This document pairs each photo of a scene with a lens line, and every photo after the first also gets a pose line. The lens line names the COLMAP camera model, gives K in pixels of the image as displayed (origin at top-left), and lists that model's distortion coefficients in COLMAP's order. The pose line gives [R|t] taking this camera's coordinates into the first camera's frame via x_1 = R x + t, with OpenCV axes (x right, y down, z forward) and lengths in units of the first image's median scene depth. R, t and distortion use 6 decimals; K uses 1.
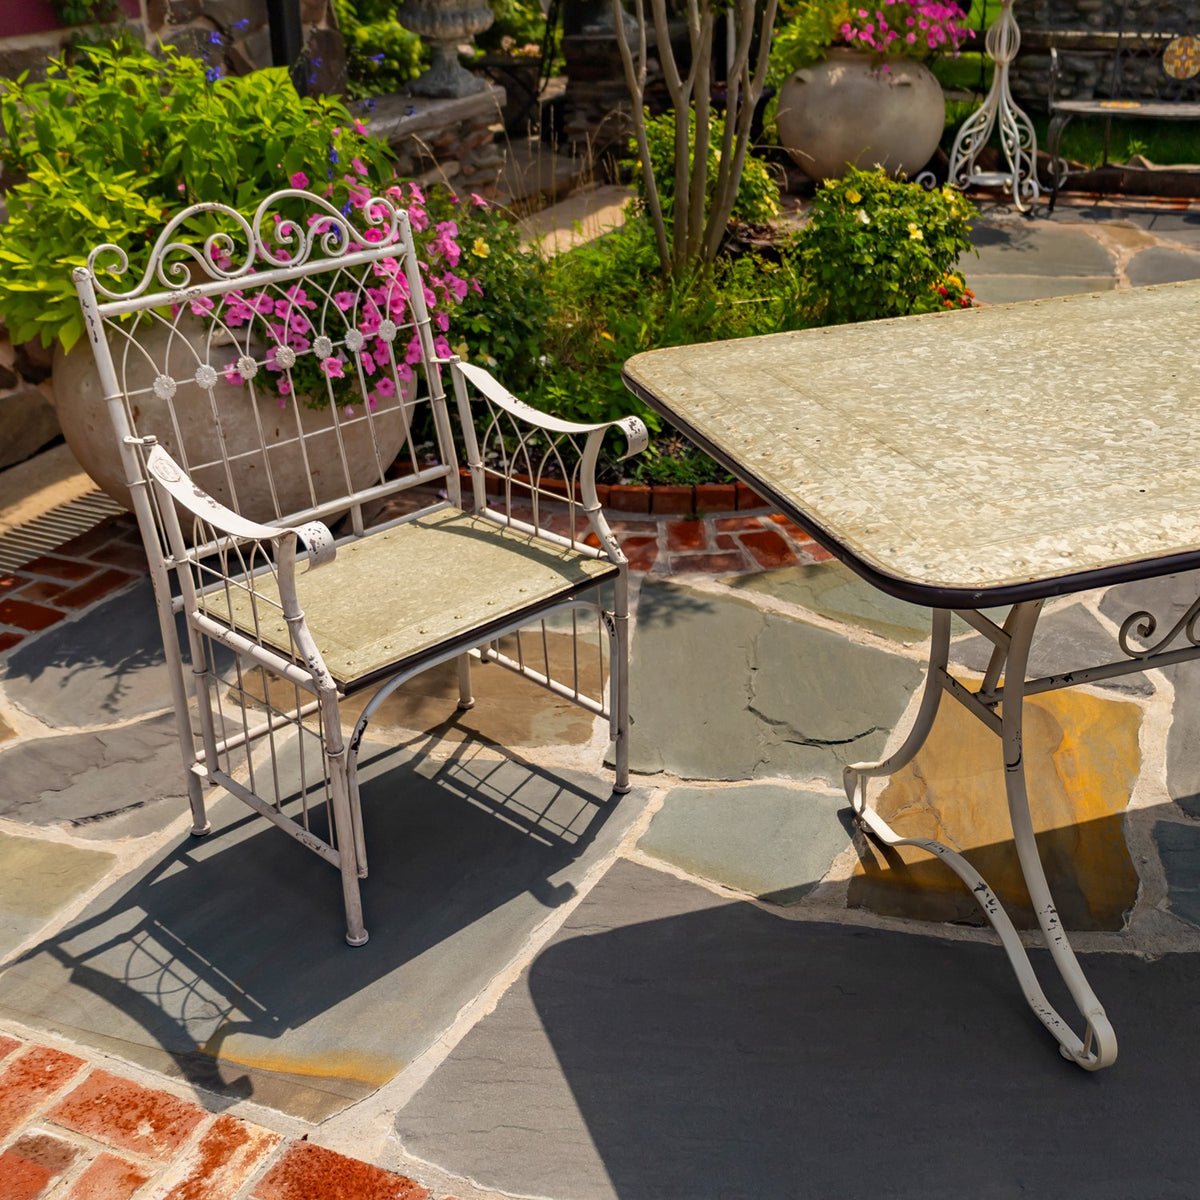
lens RADIAL K [[1601.8, 0, 648.0], [0, 1601.8, 626.9], [0, 0, 1]] dist [0.002200, 0.053916]
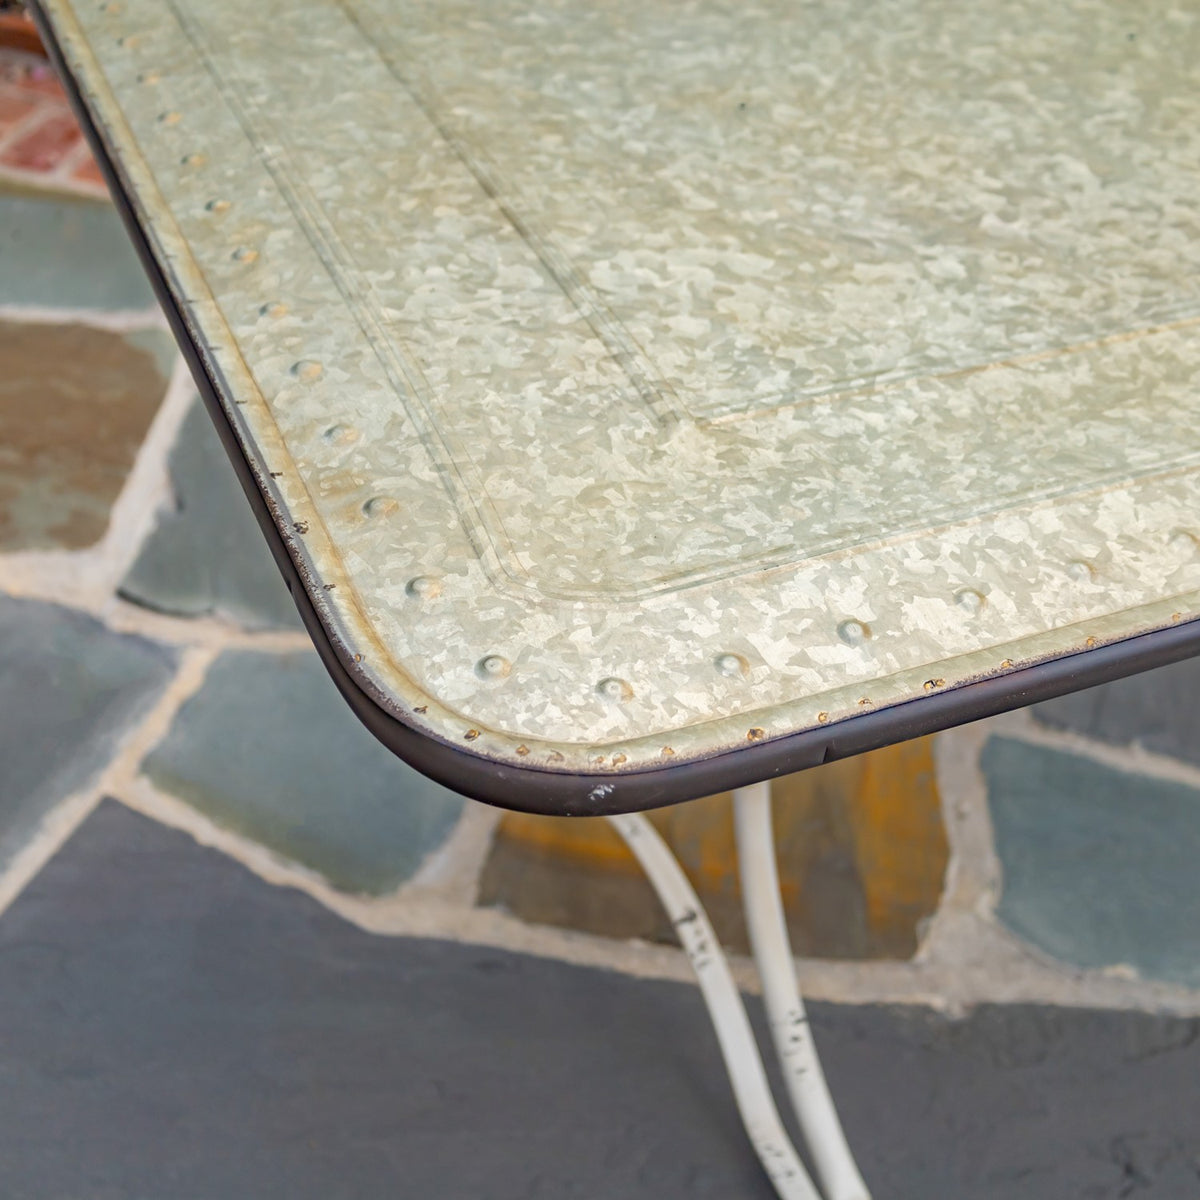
lens RADIAL K [[1743.7, 0, 632.8], [0, 1743.7, 652.1], [0, 0, 1]] dist [-0.005442, 0.097369]
pose [[0.992823, 0.026750, 0.116560, 0.134532], [-0.058058, 0.959914, 0.274218, -0.128685], [-0.104553, -0.279017, 0.954578, 0.511723]]
